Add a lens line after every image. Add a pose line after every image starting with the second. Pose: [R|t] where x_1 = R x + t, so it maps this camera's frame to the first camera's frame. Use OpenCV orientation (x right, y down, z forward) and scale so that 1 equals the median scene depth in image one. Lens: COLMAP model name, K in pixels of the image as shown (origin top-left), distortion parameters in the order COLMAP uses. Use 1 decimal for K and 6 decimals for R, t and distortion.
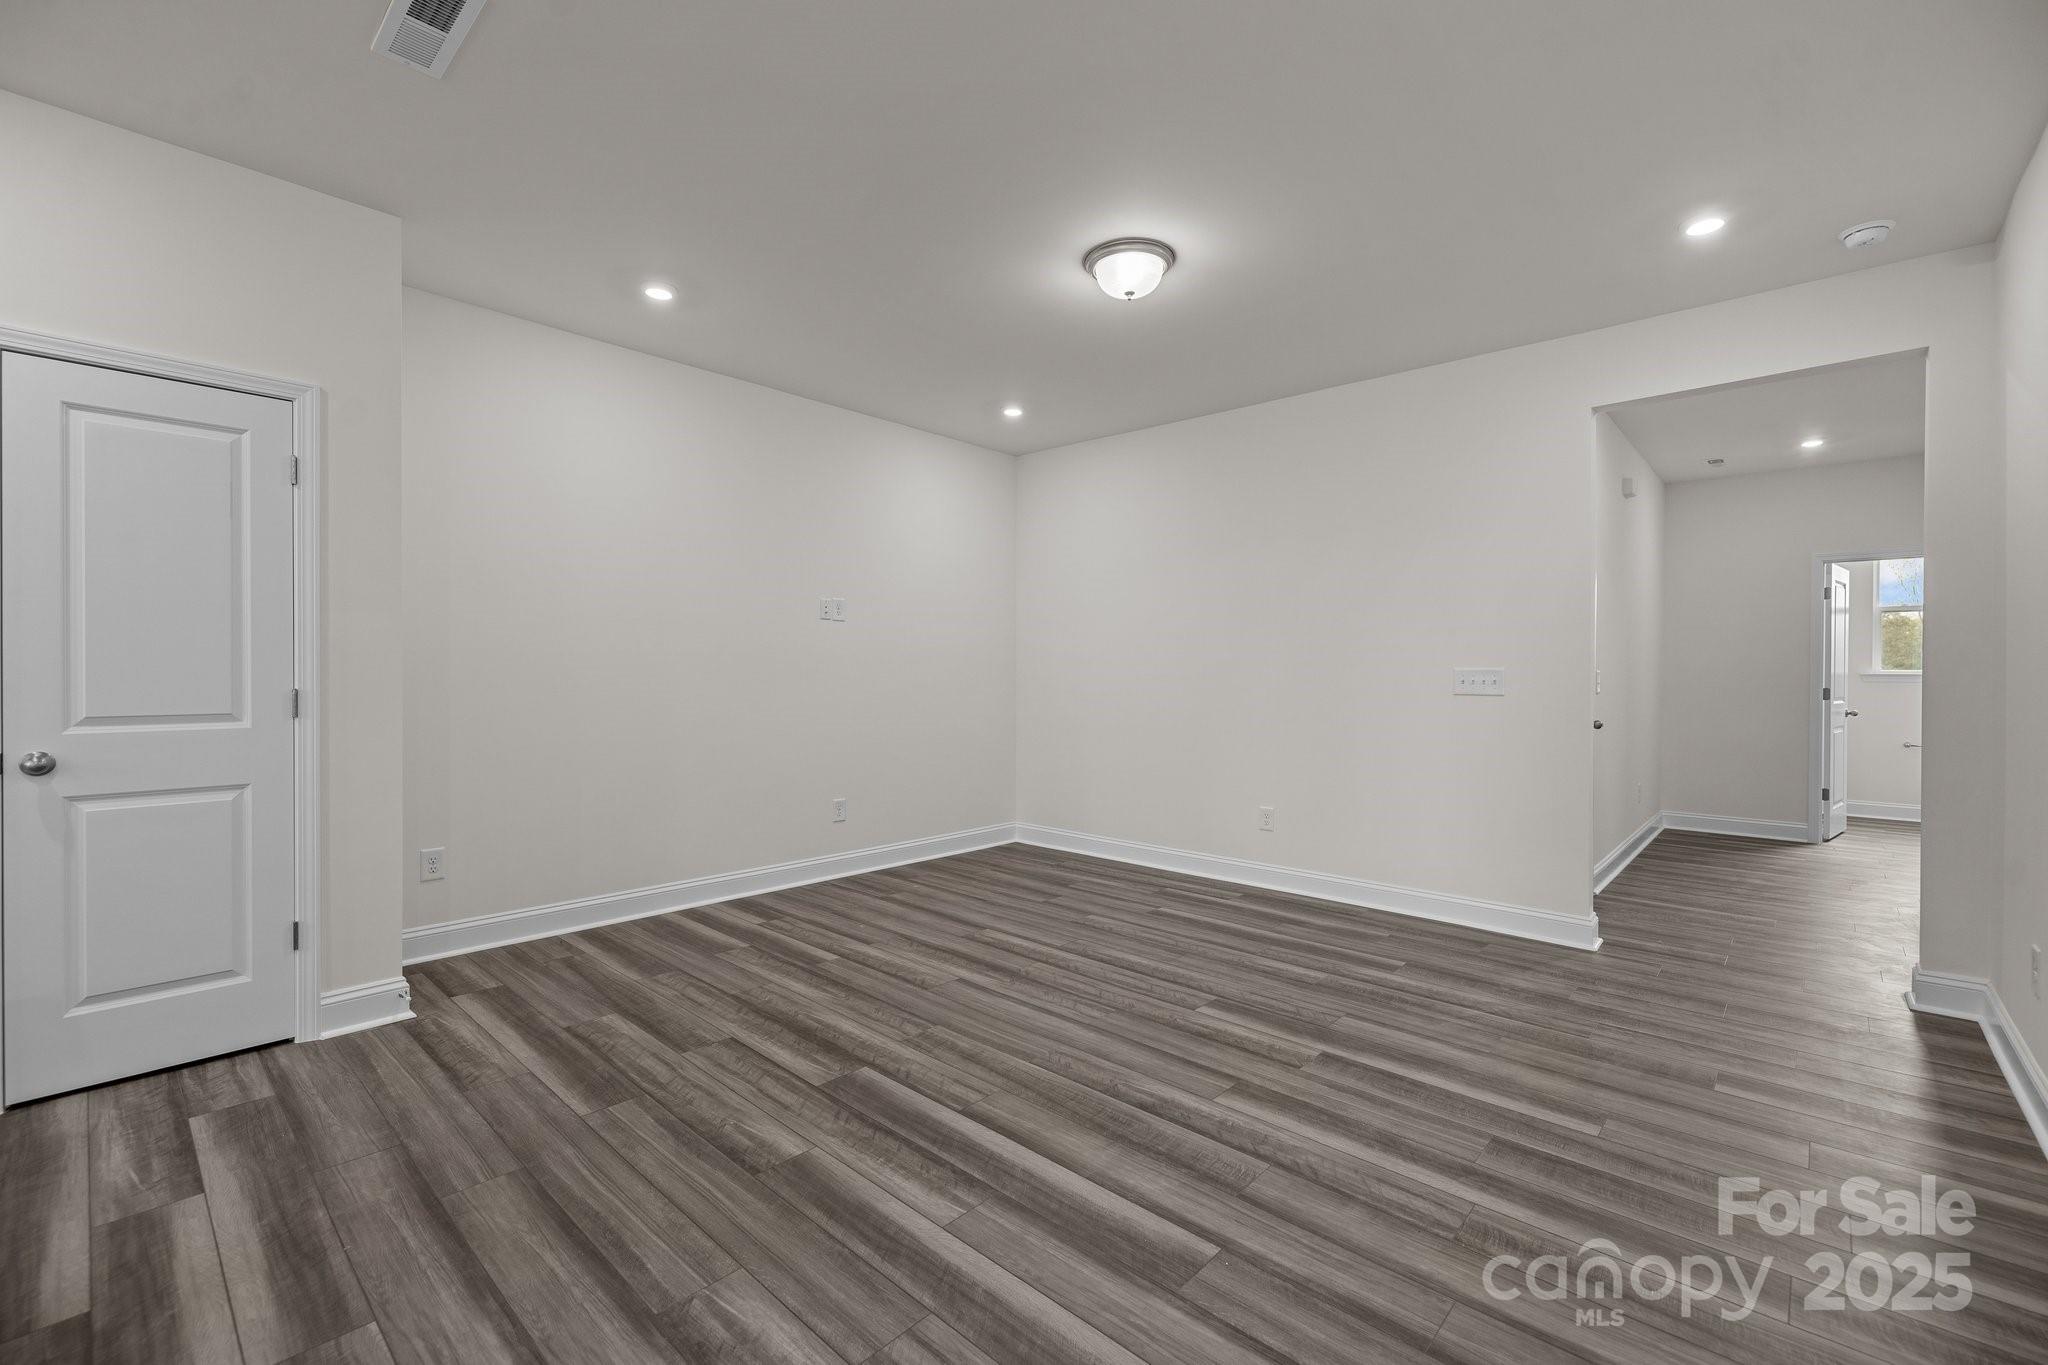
lens RADIAL K [[863.8, 0, 1014.7], [0, 863.8, 678.0], [0, 0, 1]] dist [-0.000379, -0.000011]
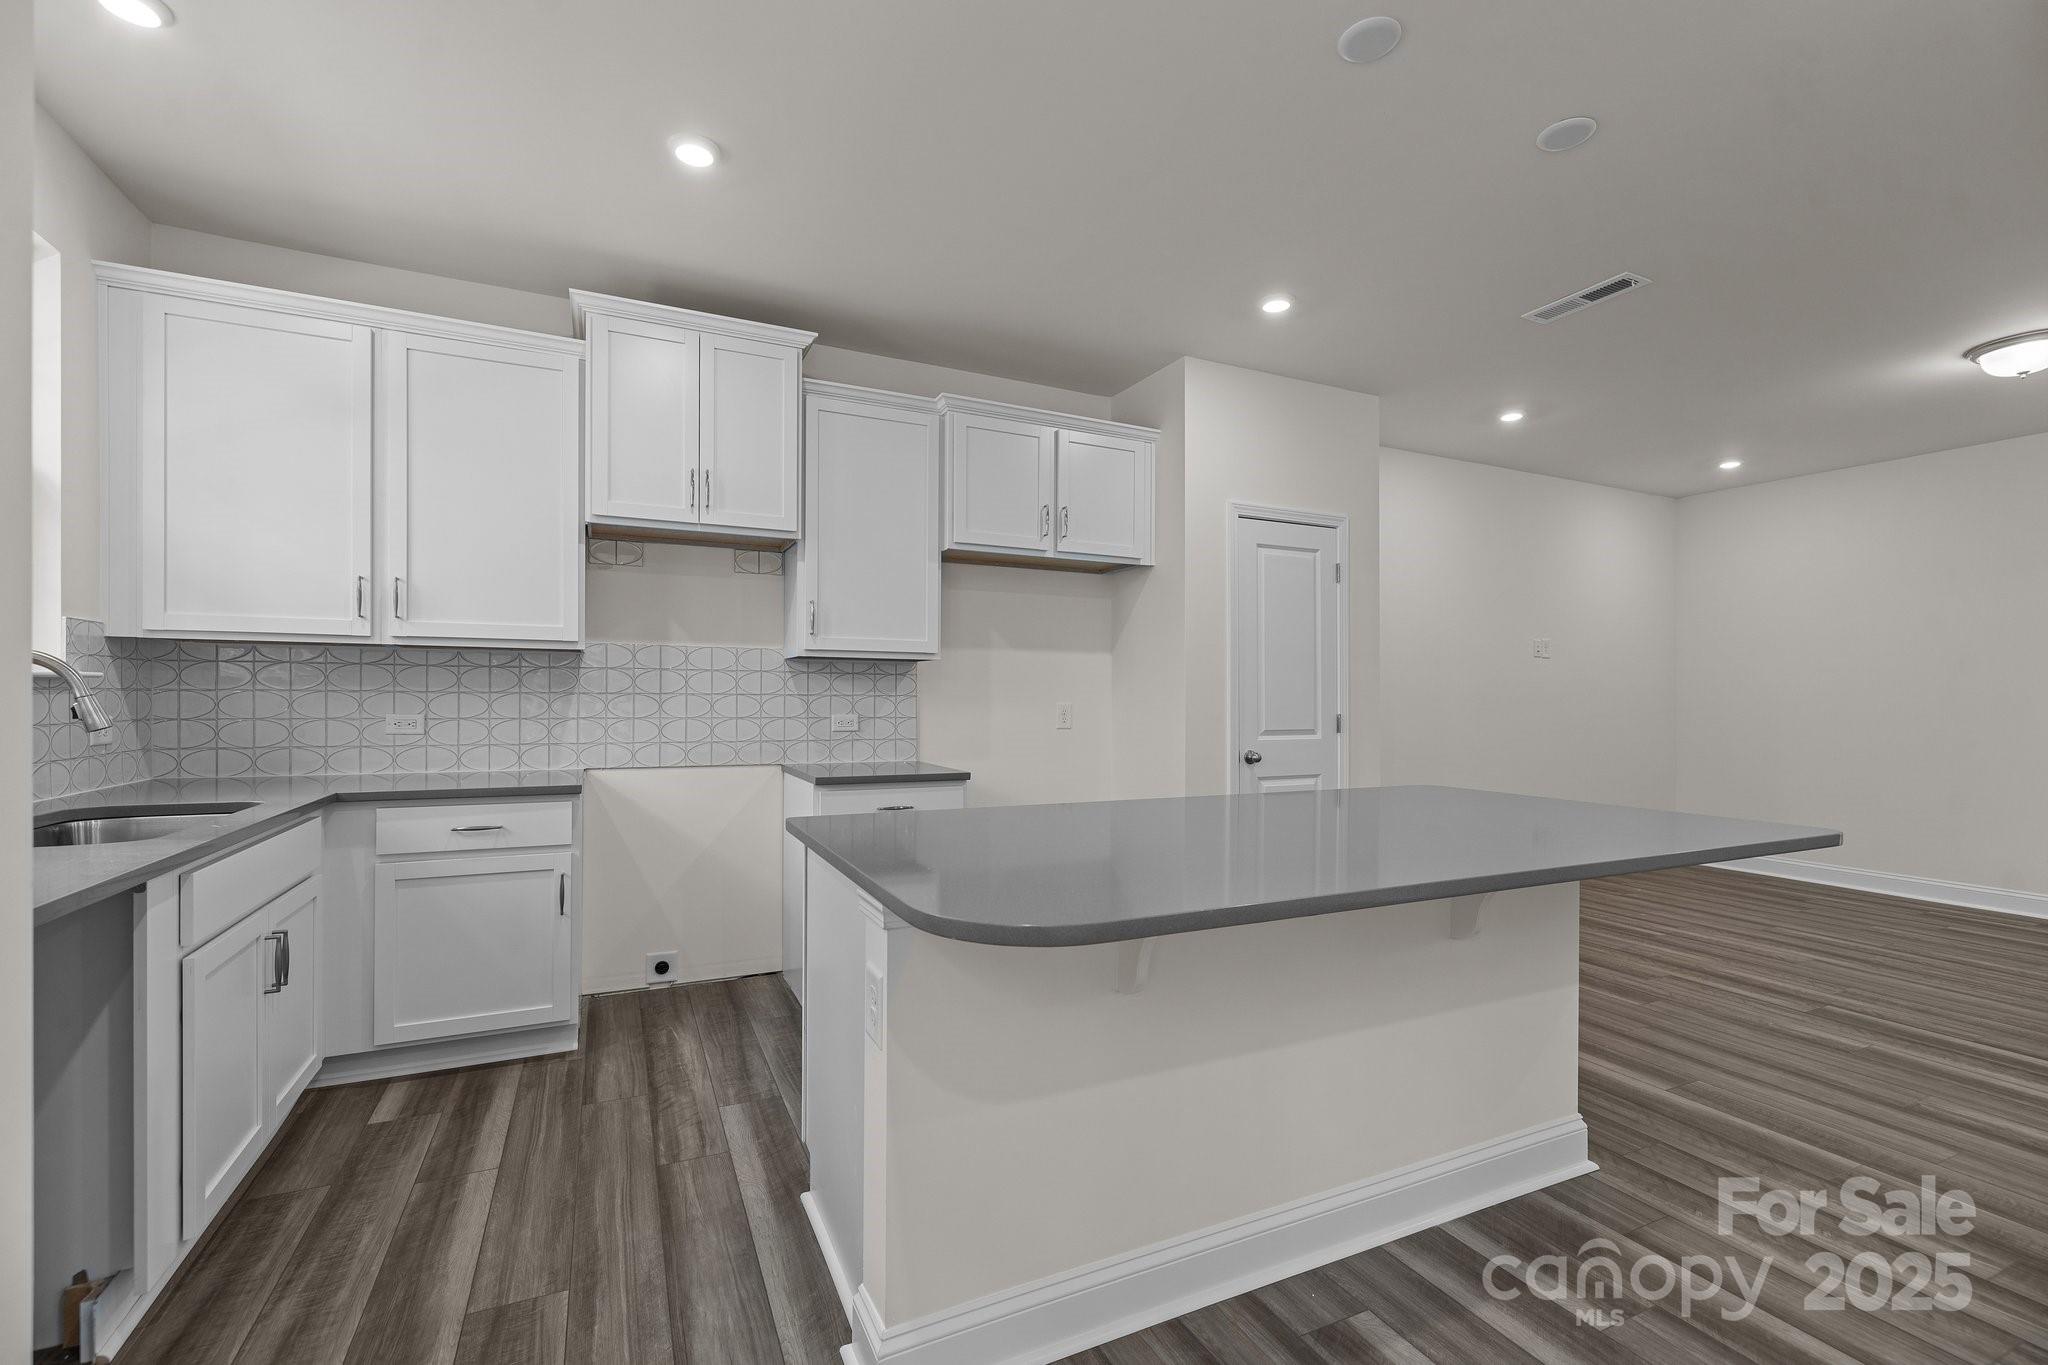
lens RADIAL K [[869.0, 0, 1016.3], [0, 869.0, 700.0], [0, 0, 1]] dist [-0.001671, -0.000112]
pose [[0.926870, 0.004081, -0.375359, -0.745139], [-0.005430, 0.999982, -0.002536, -0.005416], [0.375342, 0.004389, 0.926876, -0.625283]]
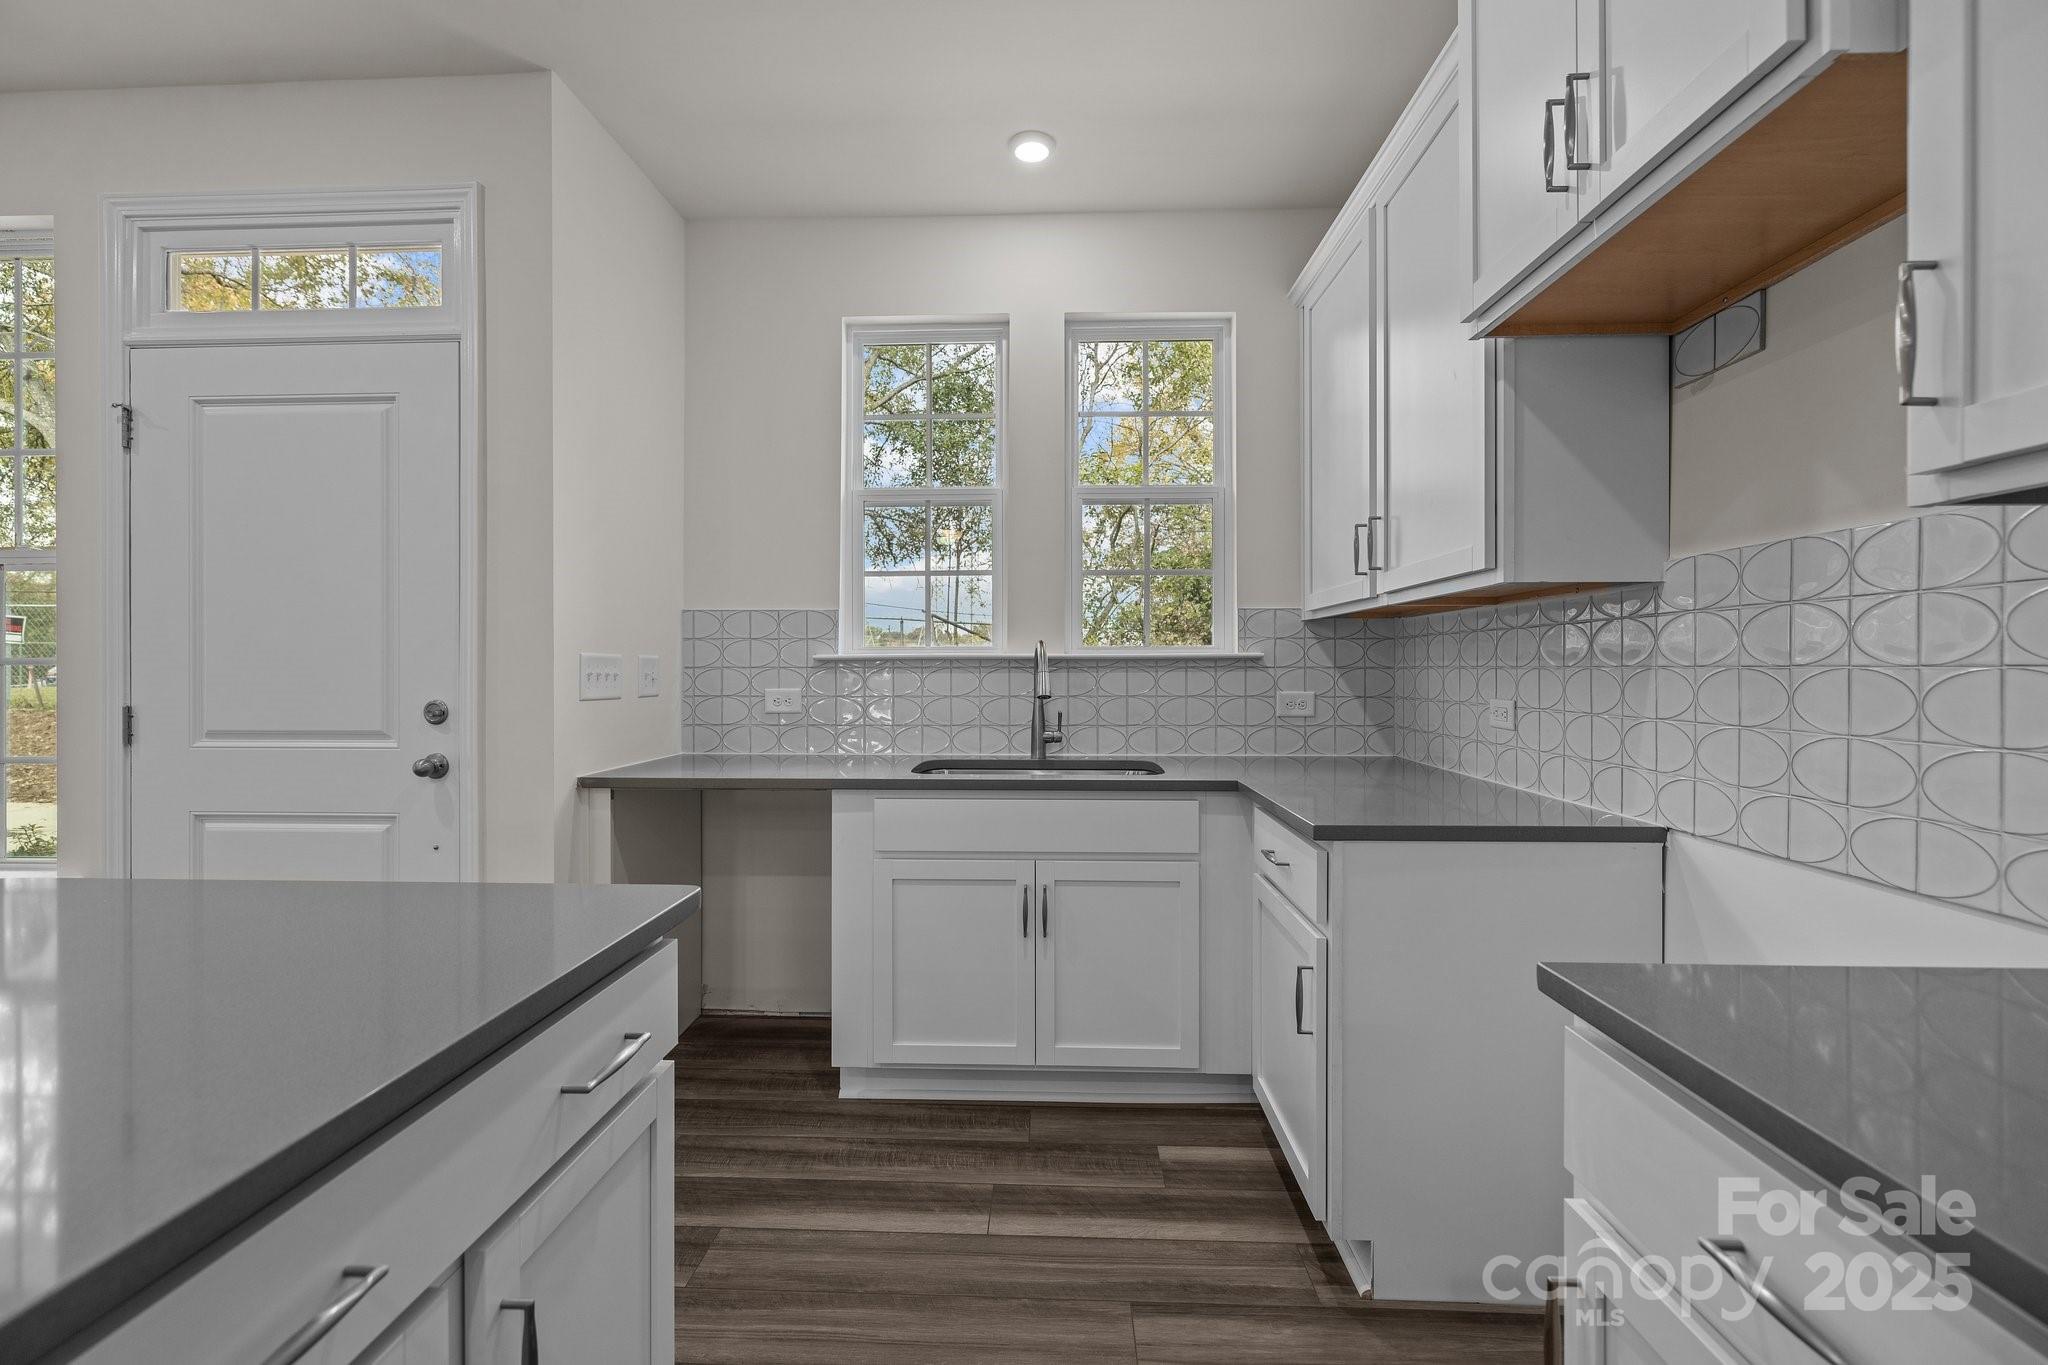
lens RADIAL K [[862.6, 0, 1016.0], [0, 862.6, 672.1], [0, 0, 1]] dist [-0.001960, -0.000165]
pose [[-0.764230, -0.002487, -0.644939, -1.056339], [-0.007827, 0.999955, 0.005419, -0.010907], [0.644896, 0.009189, -0.764215, 0.401396]]
